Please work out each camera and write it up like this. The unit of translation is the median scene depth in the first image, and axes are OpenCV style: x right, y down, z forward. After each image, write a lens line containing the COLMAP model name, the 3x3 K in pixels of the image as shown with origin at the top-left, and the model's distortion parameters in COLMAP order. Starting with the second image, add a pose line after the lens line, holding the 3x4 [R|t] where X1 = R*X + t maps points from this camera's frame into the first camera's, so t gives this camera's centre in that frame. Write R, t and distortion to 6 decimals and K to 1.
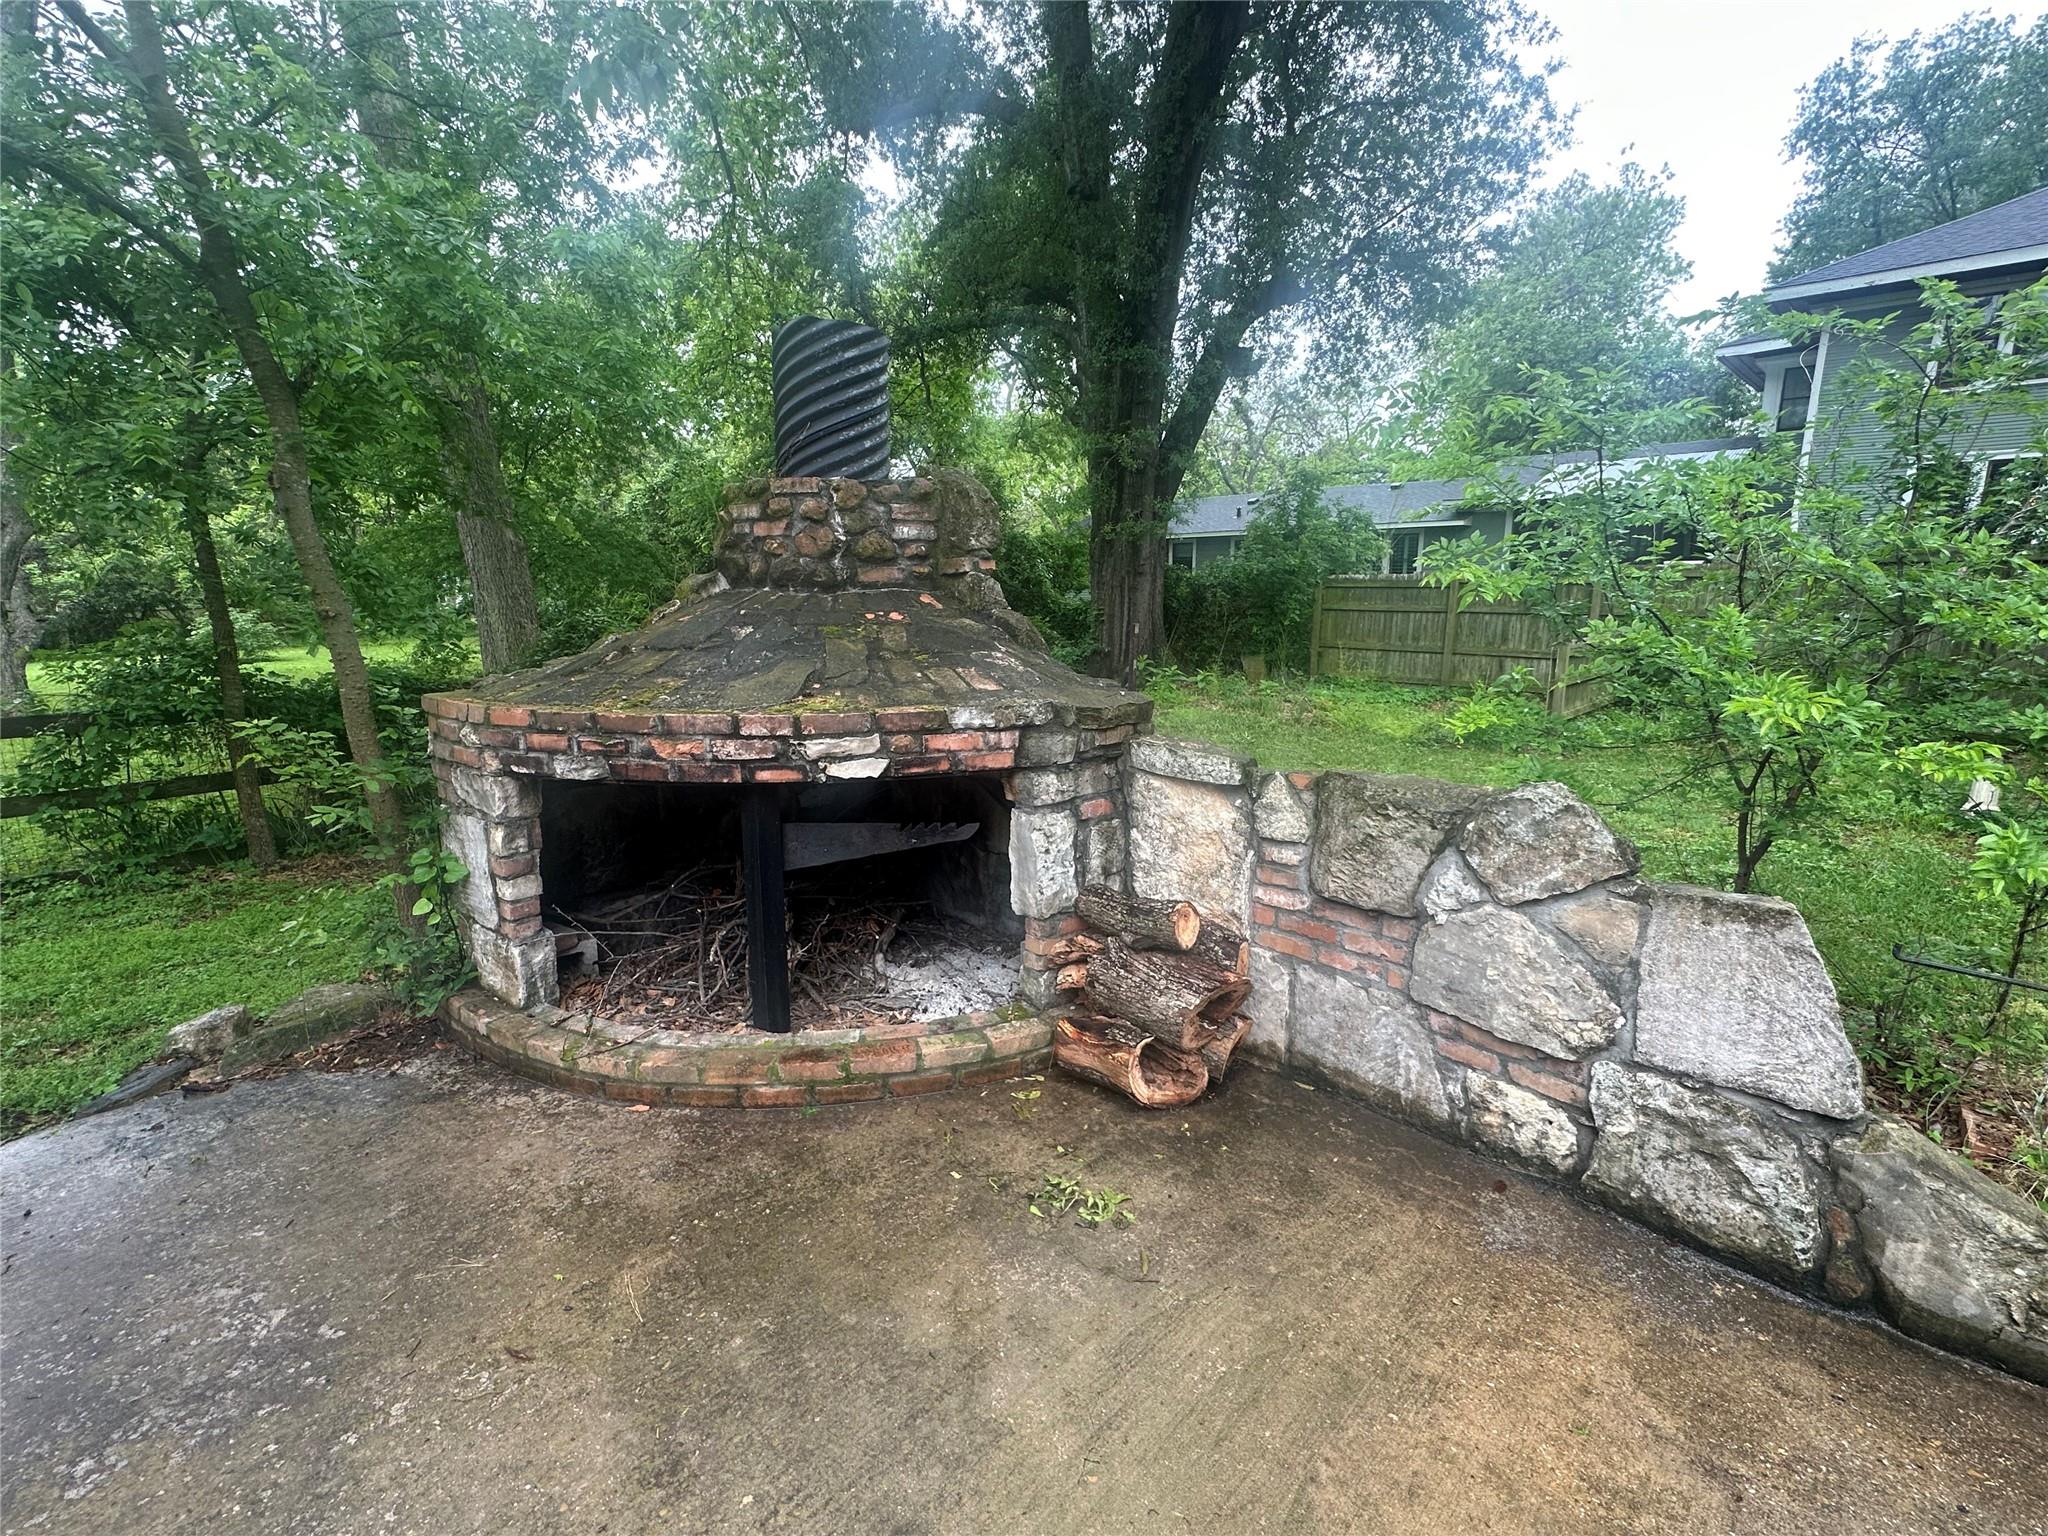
lens RADIAL K [[910.1, 0, 1022.0], [0, 910.1, 763.1], [0, 0, 1]] dist [-0.000436, -0.000225]
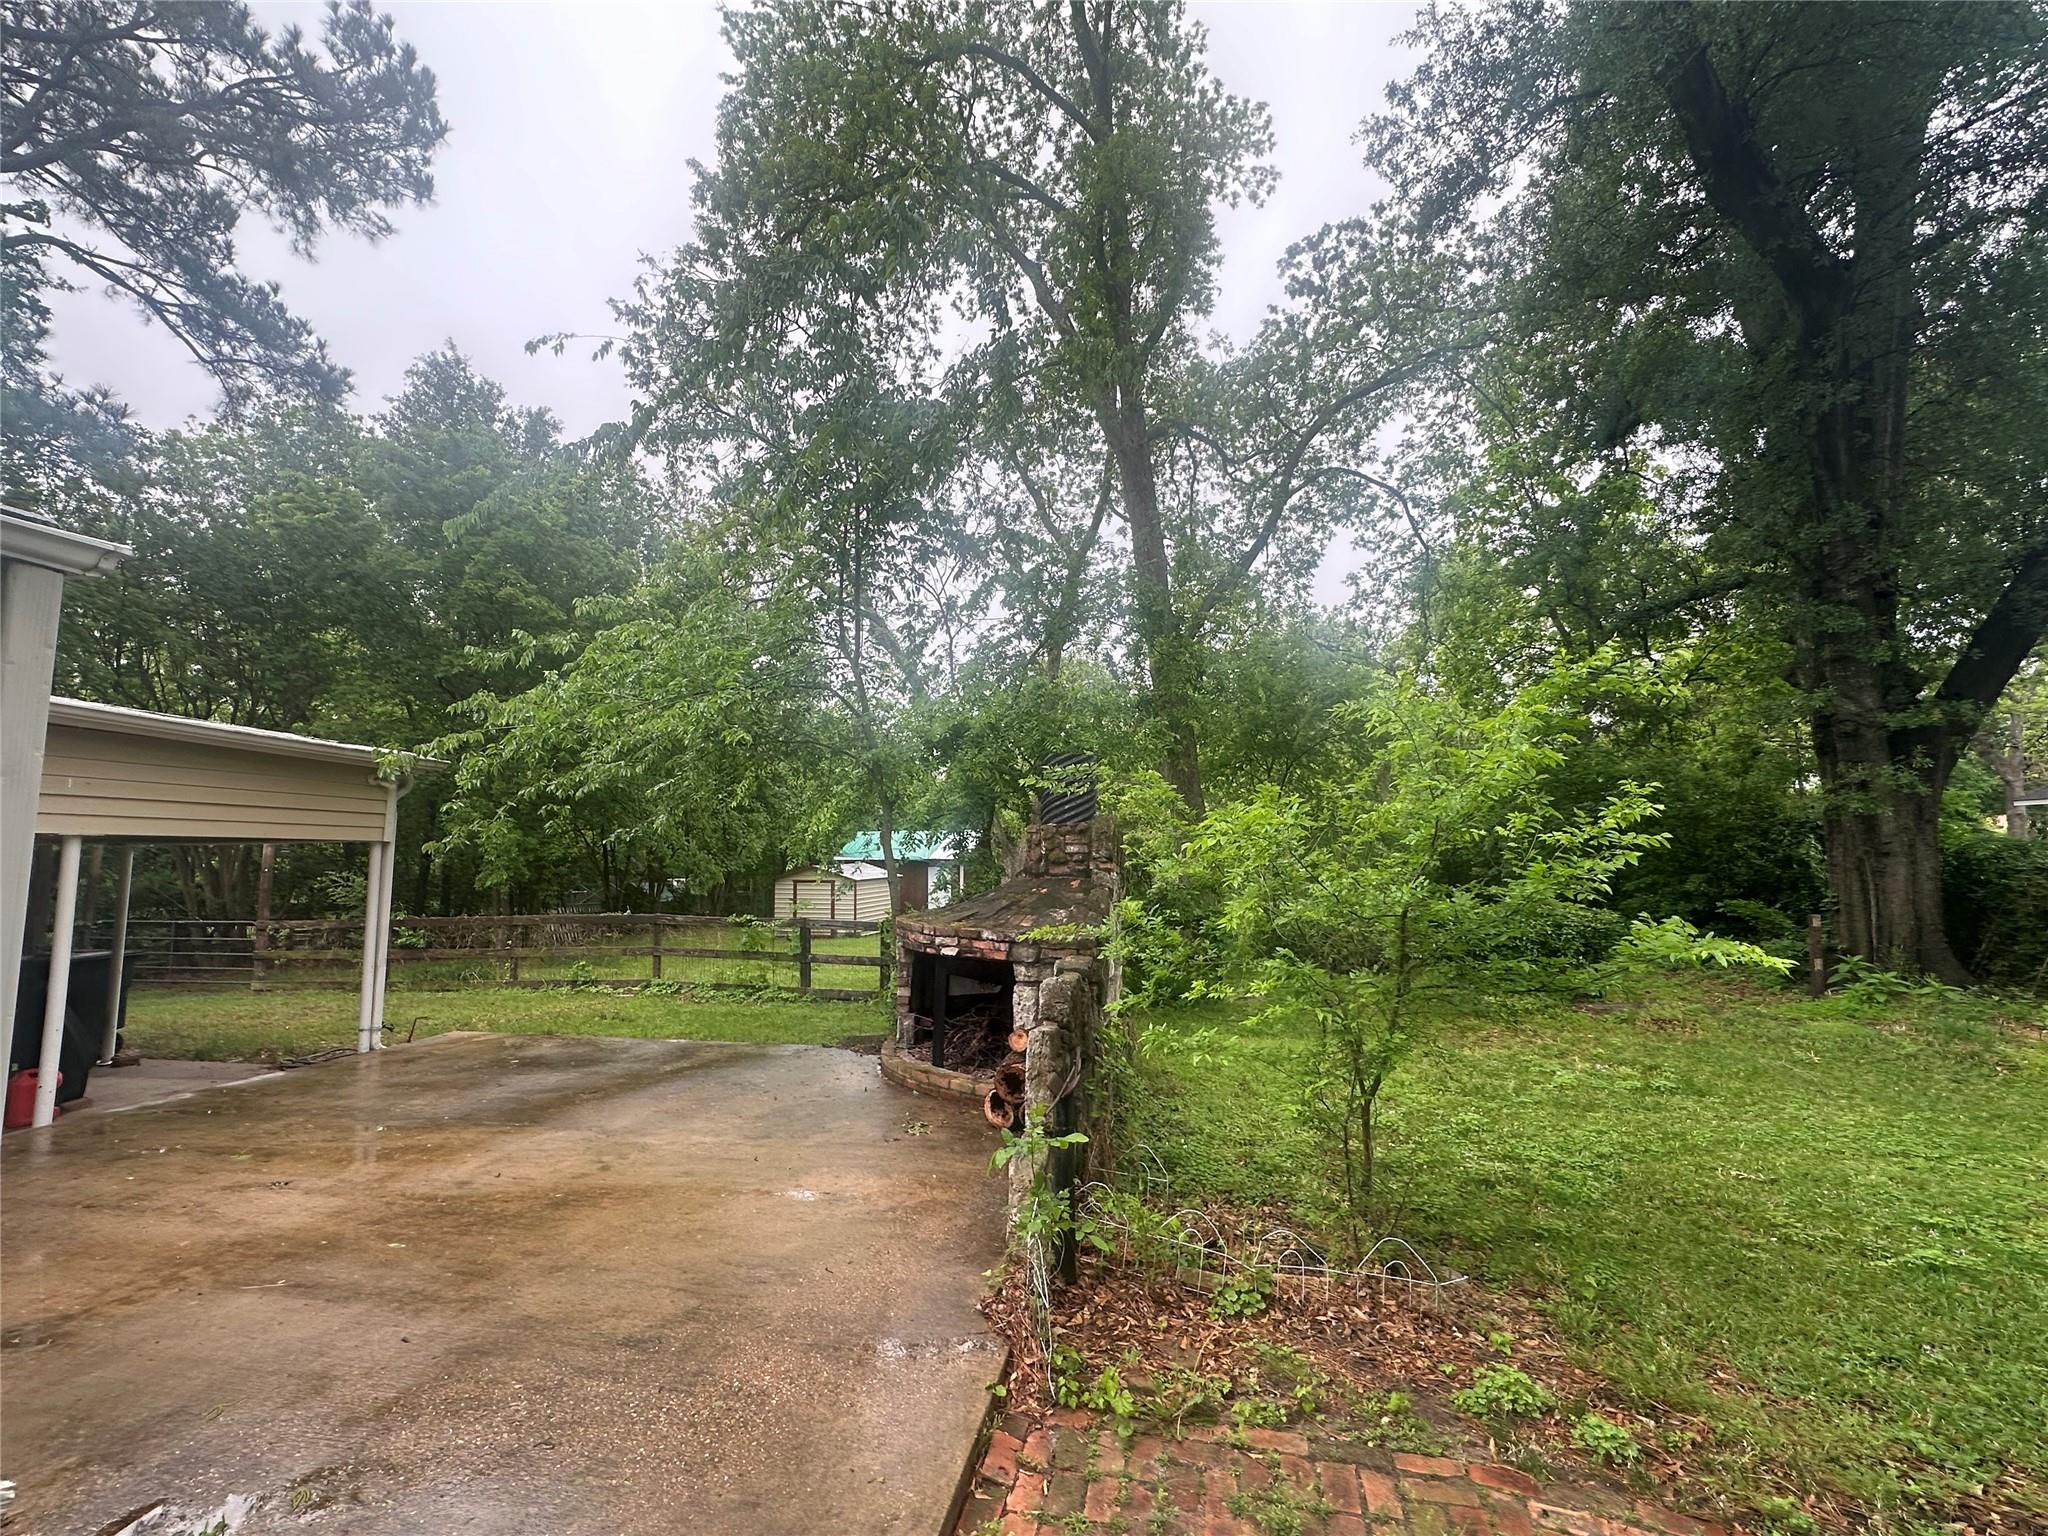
lens RADIAL K [[910.1, 0, 1025.1], [0, 910.1, 771.1], [0, 0, 1]] dist [-0.000436, -0.000225]
pose [[0.583876, -0.070840, -0.808746, 1.893331], [-0.160463, 0.966463, -0.200501, -0.003765], [0.795827, 0.246842, 0.552928, -0.300667]]
